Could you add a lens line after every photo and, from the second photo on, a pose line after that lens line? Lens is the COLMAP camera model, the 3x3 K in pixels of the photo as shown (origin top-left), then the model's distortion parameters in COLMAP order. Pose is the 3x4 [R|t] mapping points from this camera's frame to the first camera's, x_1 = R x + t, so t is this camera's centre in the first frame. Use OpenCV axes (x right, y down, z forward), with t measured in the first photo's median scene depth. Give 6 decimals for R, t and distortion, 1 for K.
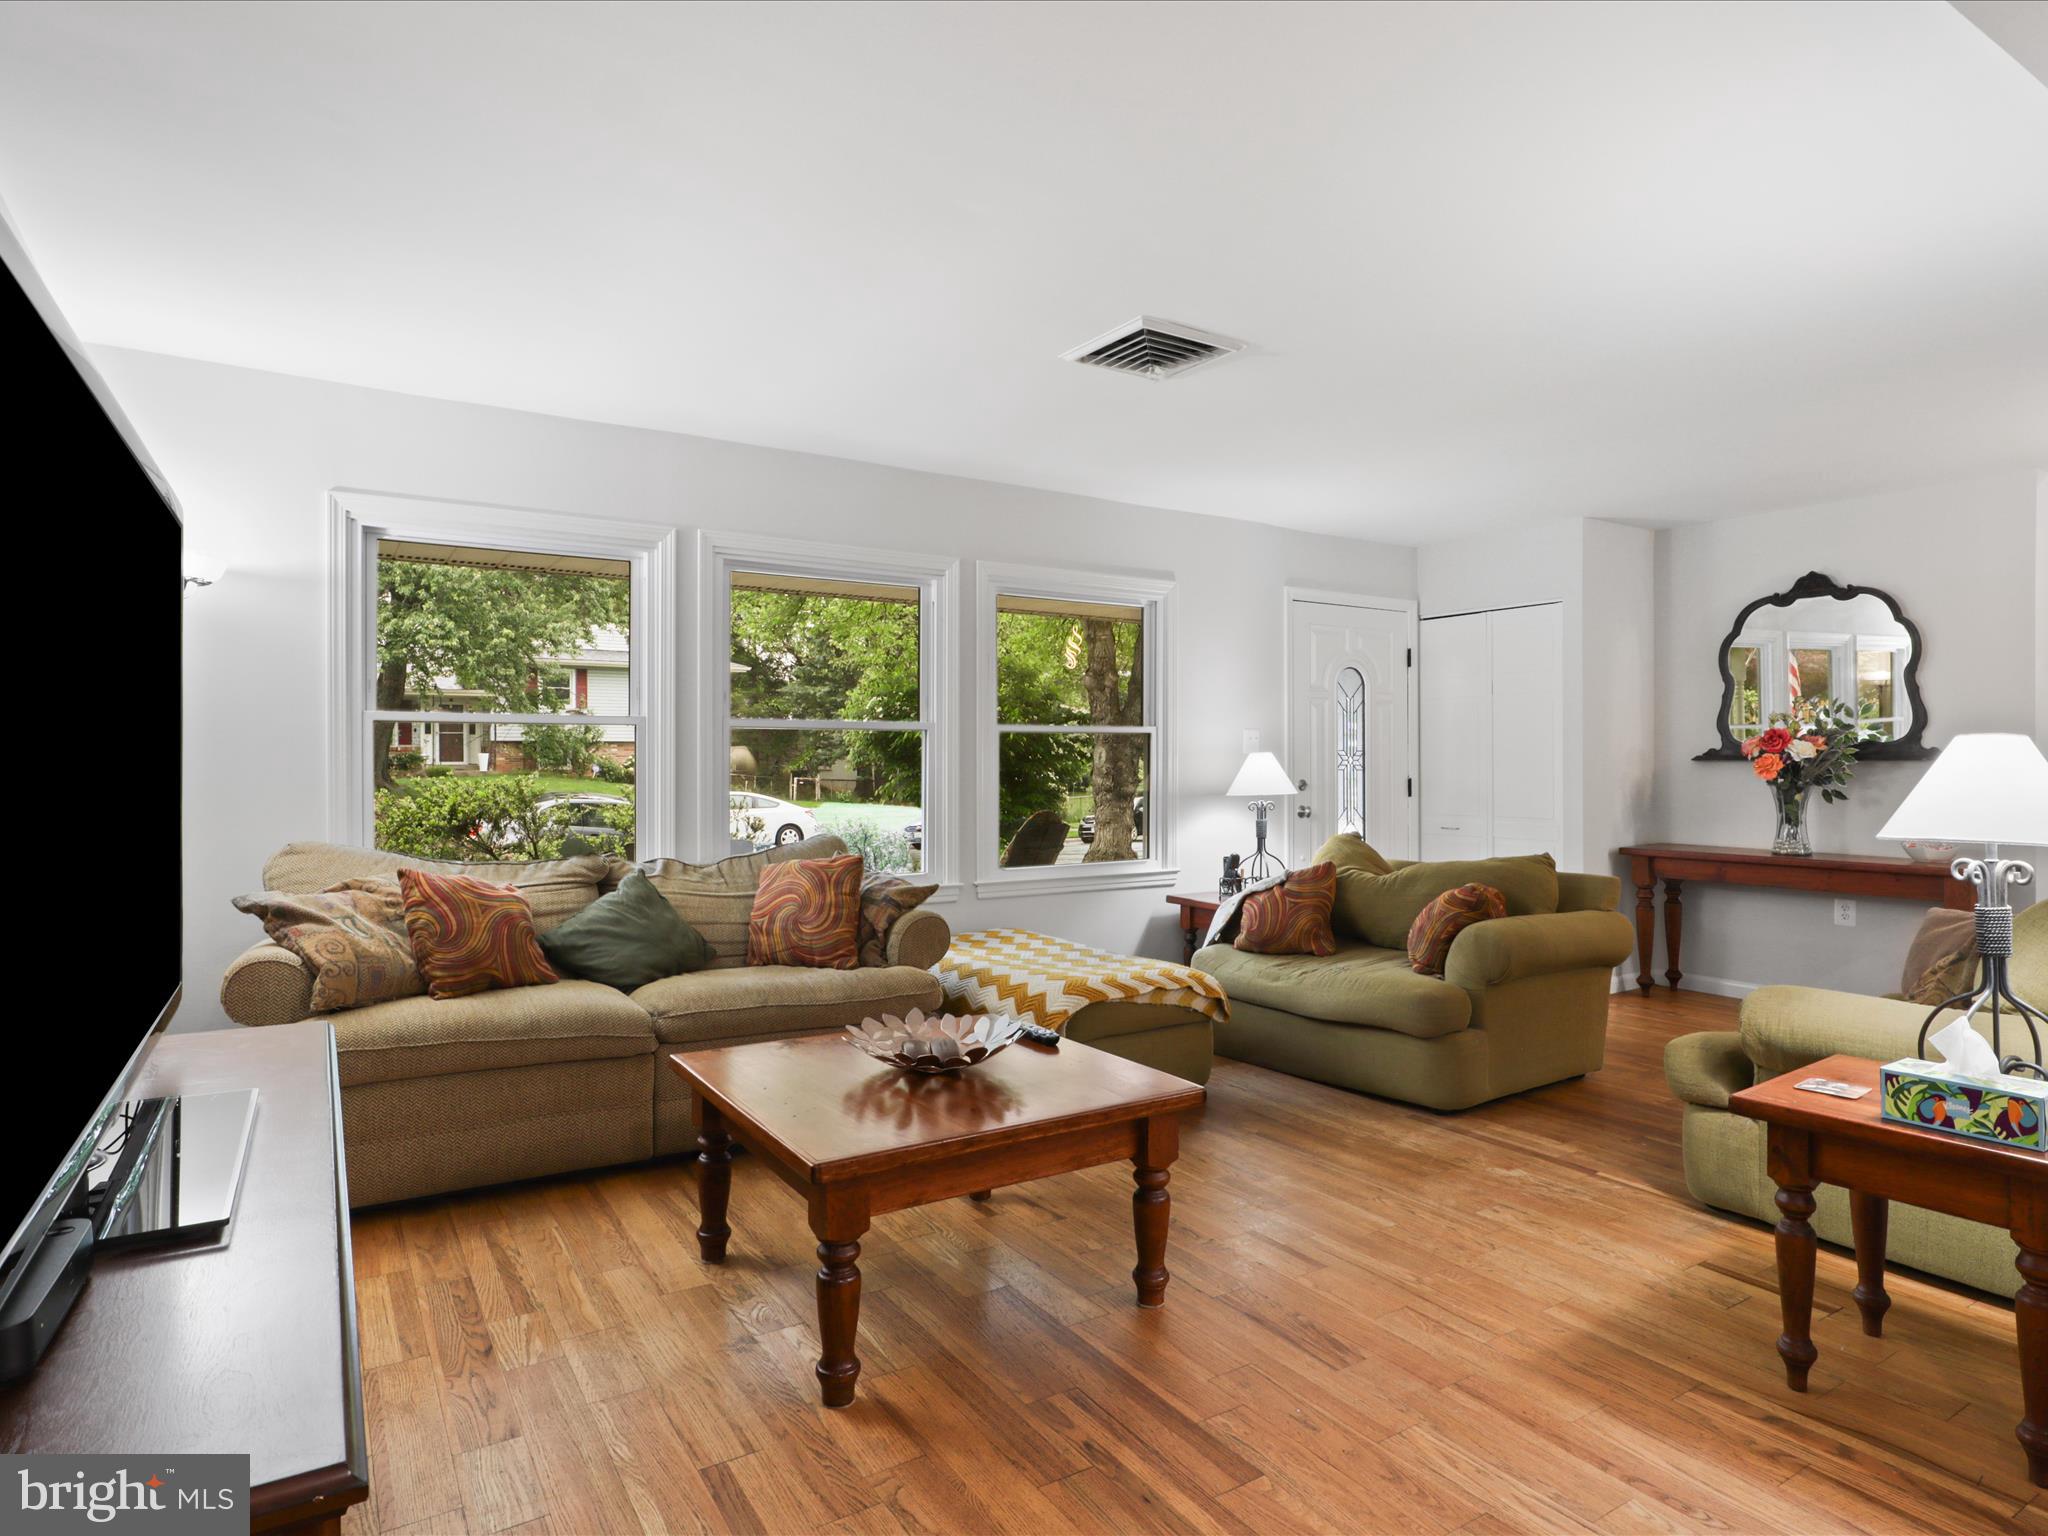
lens RADIAL K [[1161.0, 0, 1042.4], [0, 1161.0, 759.5], [0, 0, 1]] dist [-0.005146, 0.000020]
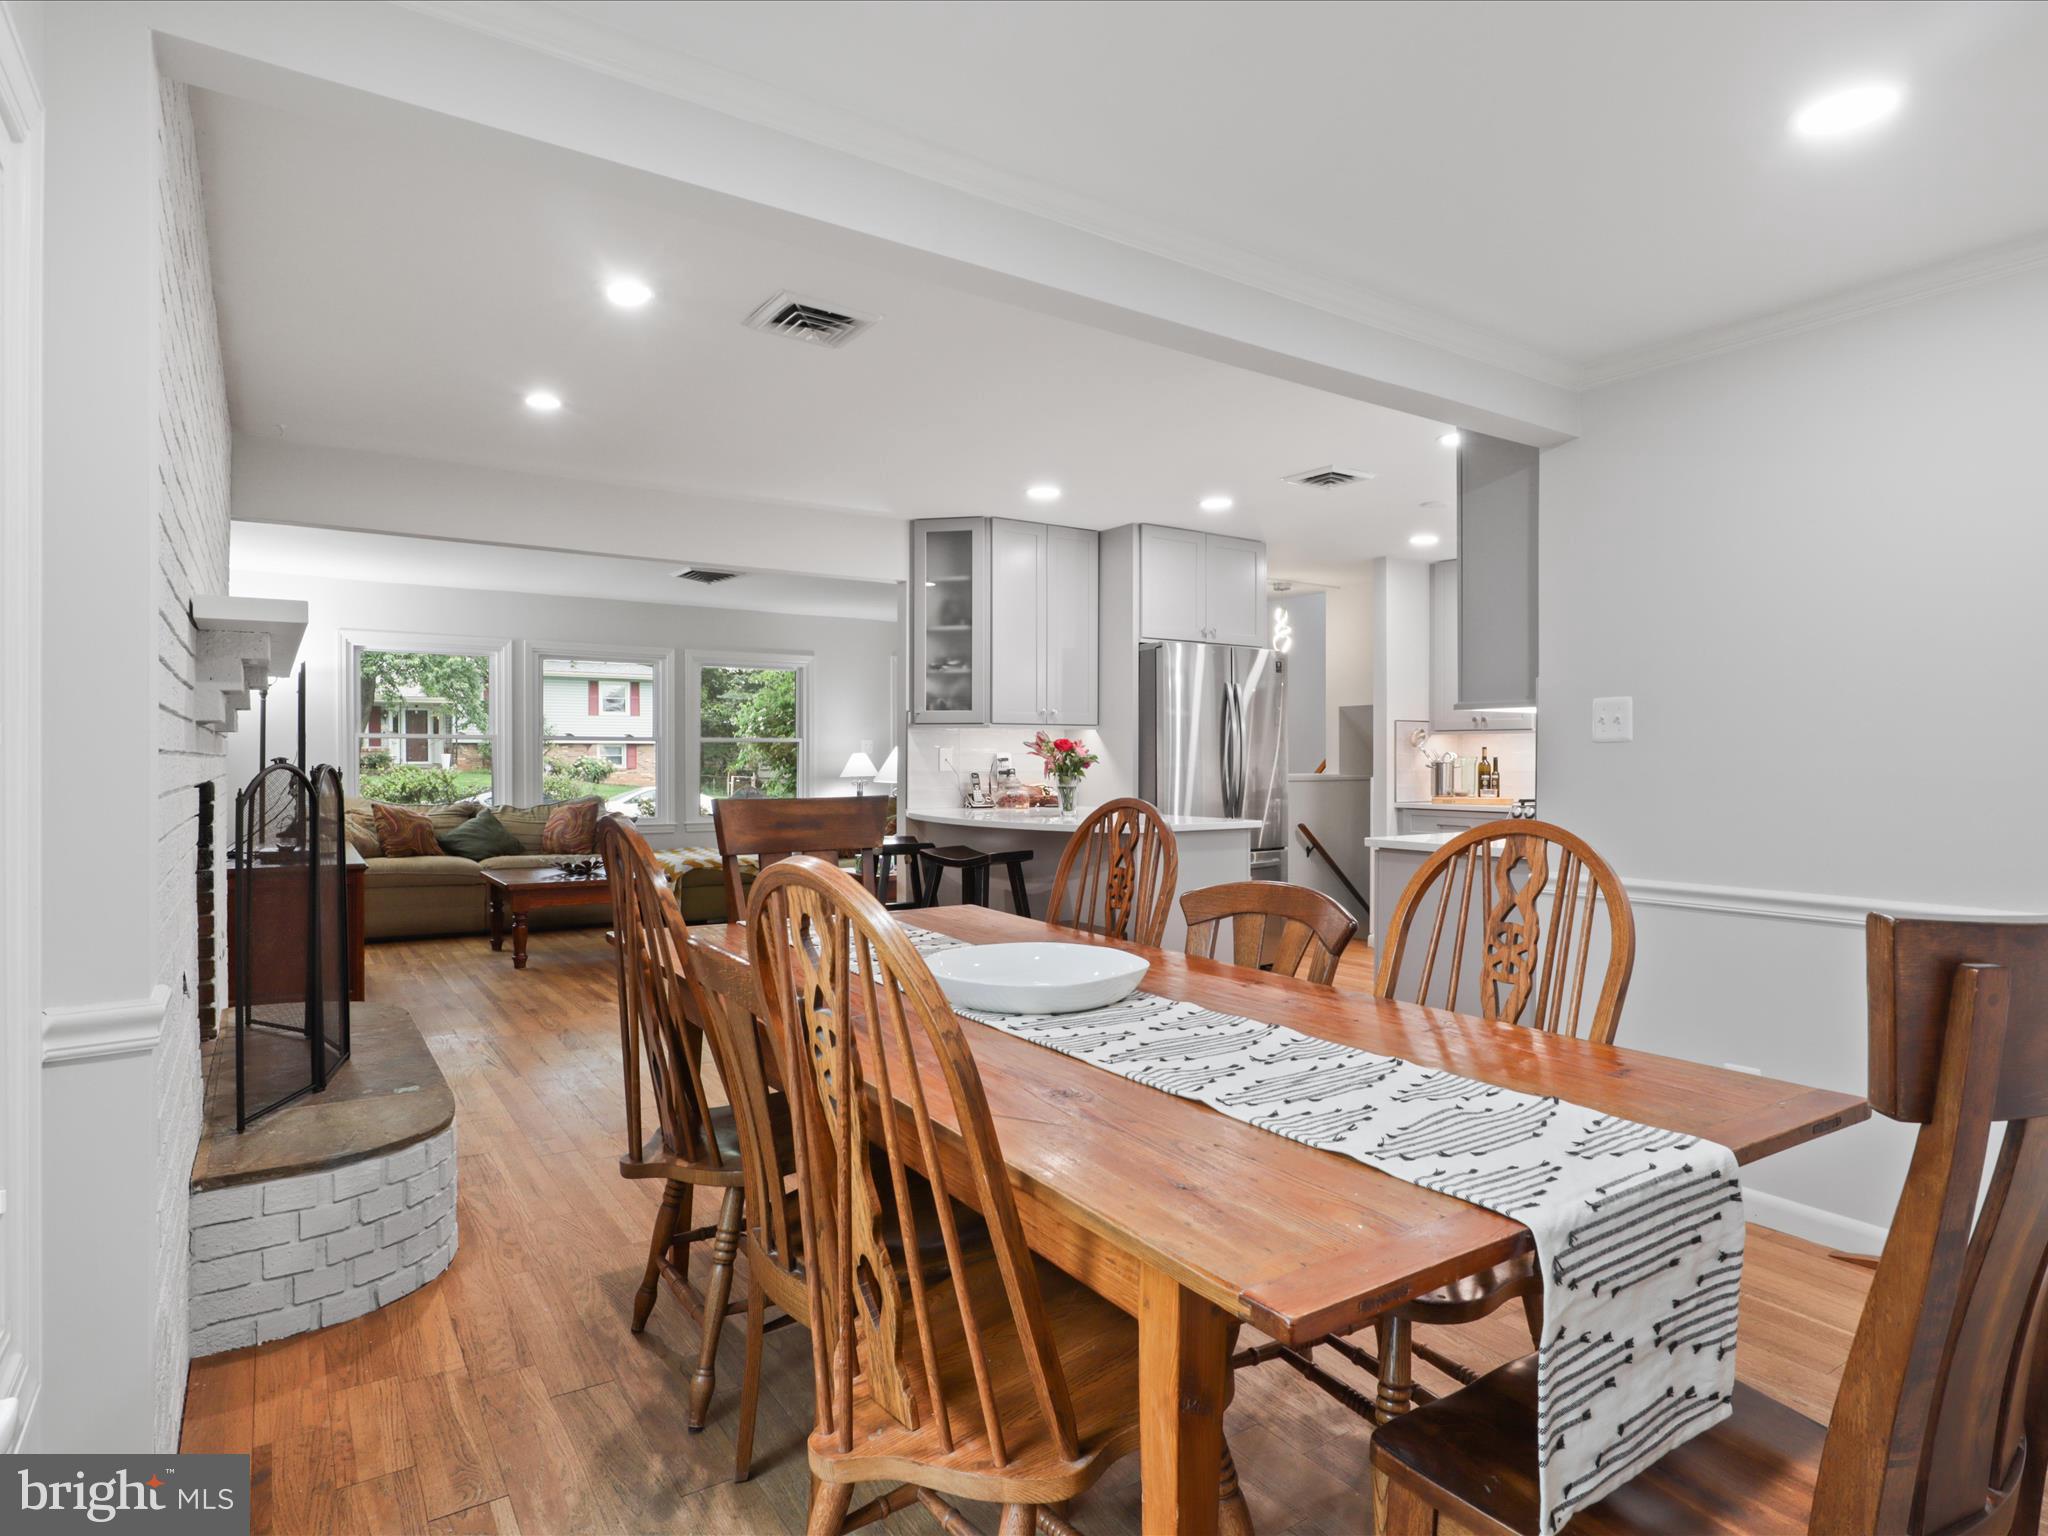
lens RADIAL K [[1138.9, 0, 1024.0], [0, 1138.9, 768.0], [0, 0, 1]] dist [-0.000204, -0.000151]
pose [[0.999882, -0.000922, 0.015318, 0.585027], [0.000812, 0.999974, 0.007201, 0.007113], [-0.015325, -0.007187, 0.999857, -1.062672]]
